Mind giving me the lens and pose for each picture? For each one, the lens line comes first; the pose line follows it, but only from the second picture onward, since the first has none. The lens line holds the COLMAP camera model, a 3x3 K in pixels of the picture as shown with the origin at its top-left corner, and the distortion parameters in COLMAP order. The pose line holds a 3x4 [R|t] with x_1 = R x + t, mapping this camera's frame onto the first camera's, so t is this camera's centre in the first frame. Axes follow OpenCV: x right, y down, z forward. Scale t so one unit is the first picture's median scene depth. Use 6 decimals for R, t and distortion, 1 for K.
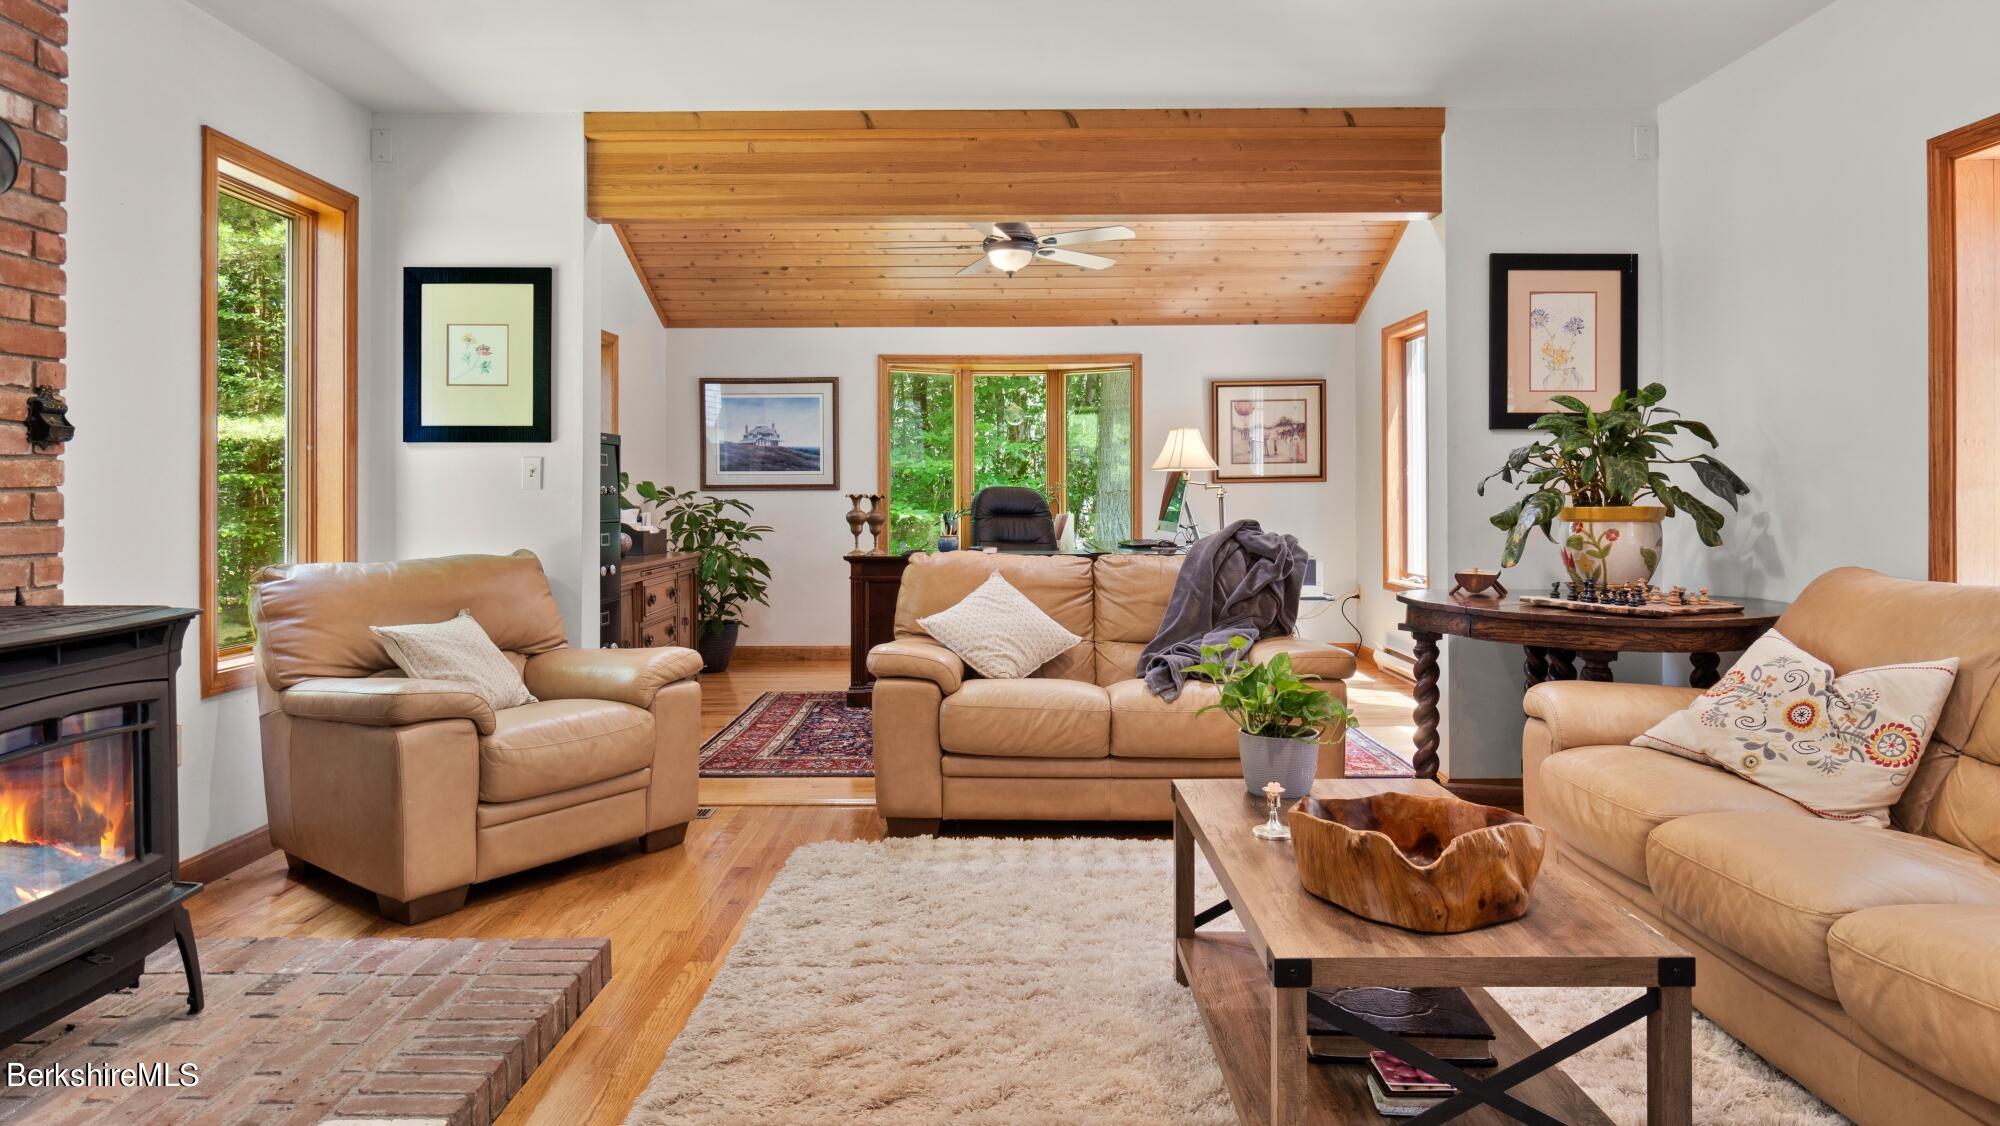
lens RADIAL K [[1206.7, 0, 996.7], [0, 1206.7, 498.5], [0, 0, 1]] dist [0.000294, 0.000219]
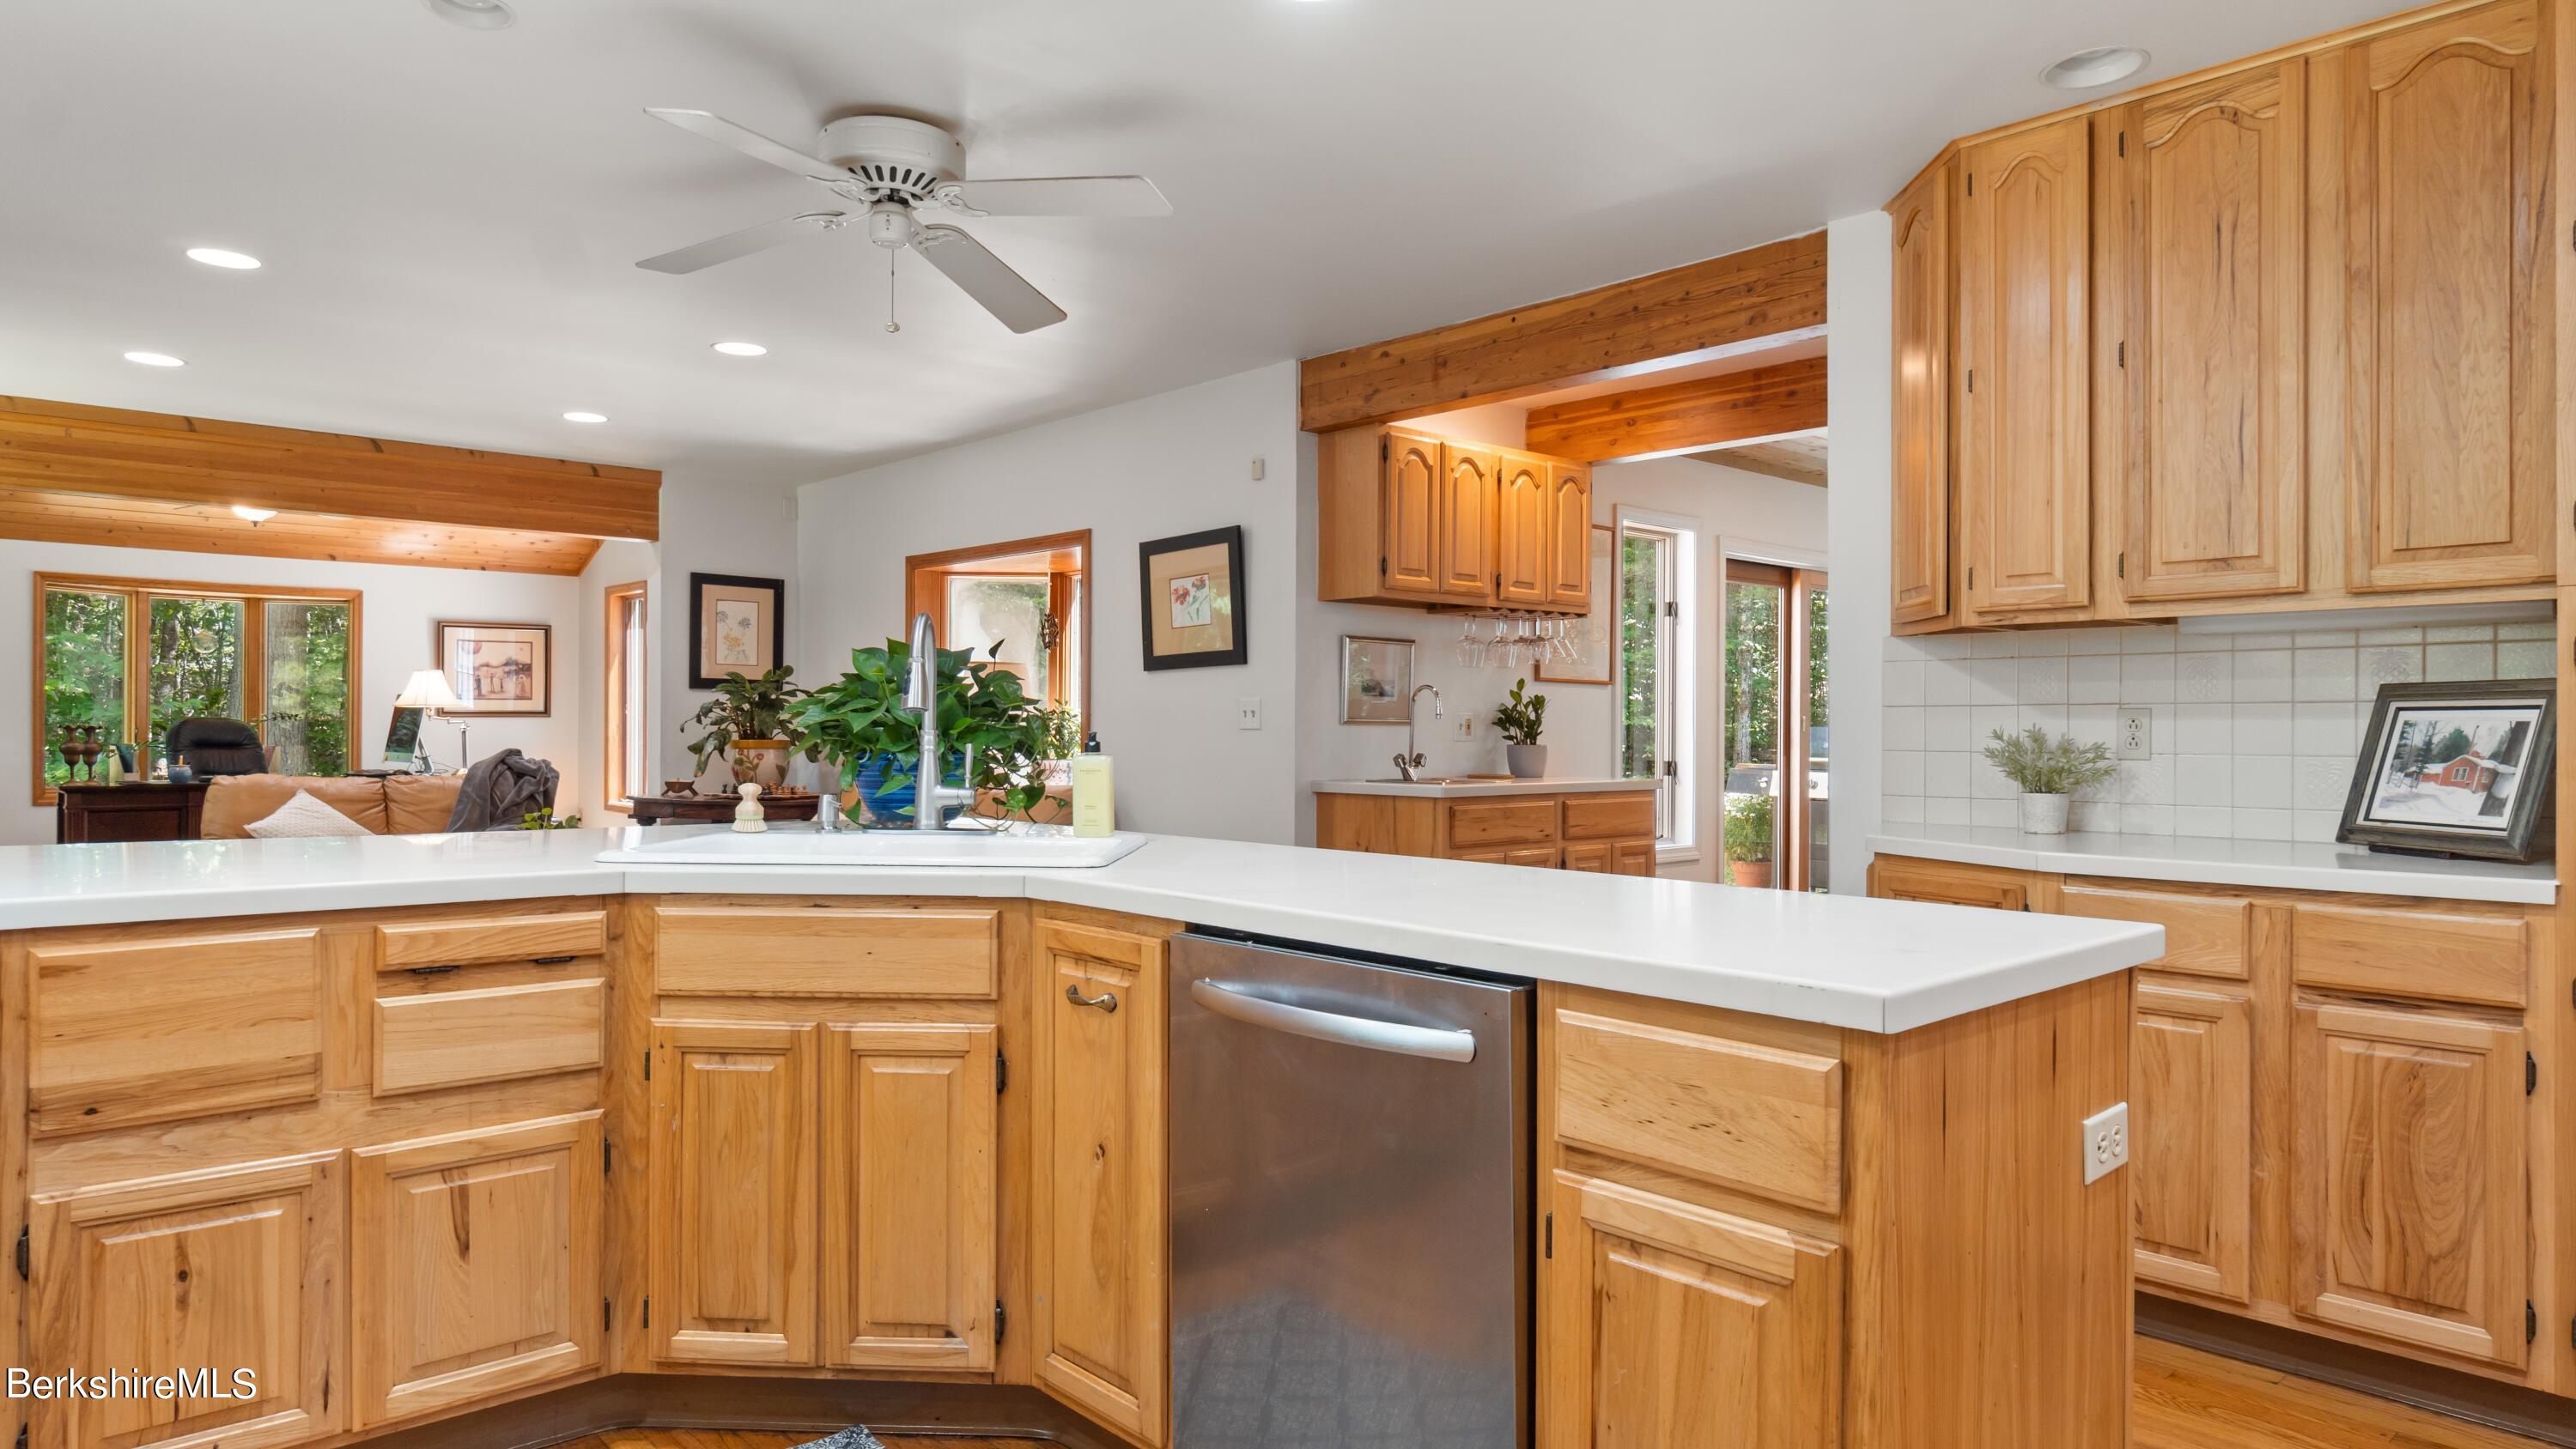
lens RADIAL K [[1566.1, 0, 1288.0], [0, 1566.1, 724.5], [0, 0, 1]] dist [-0.000872, 0.000904]
pose [[0.739470, 0.010501, 0.673108, -0.352109], [-0.007732, 0.999945, -0.007105, -0.003945], [-0.673146, 0.000050, 0.739510, -0.942408]]
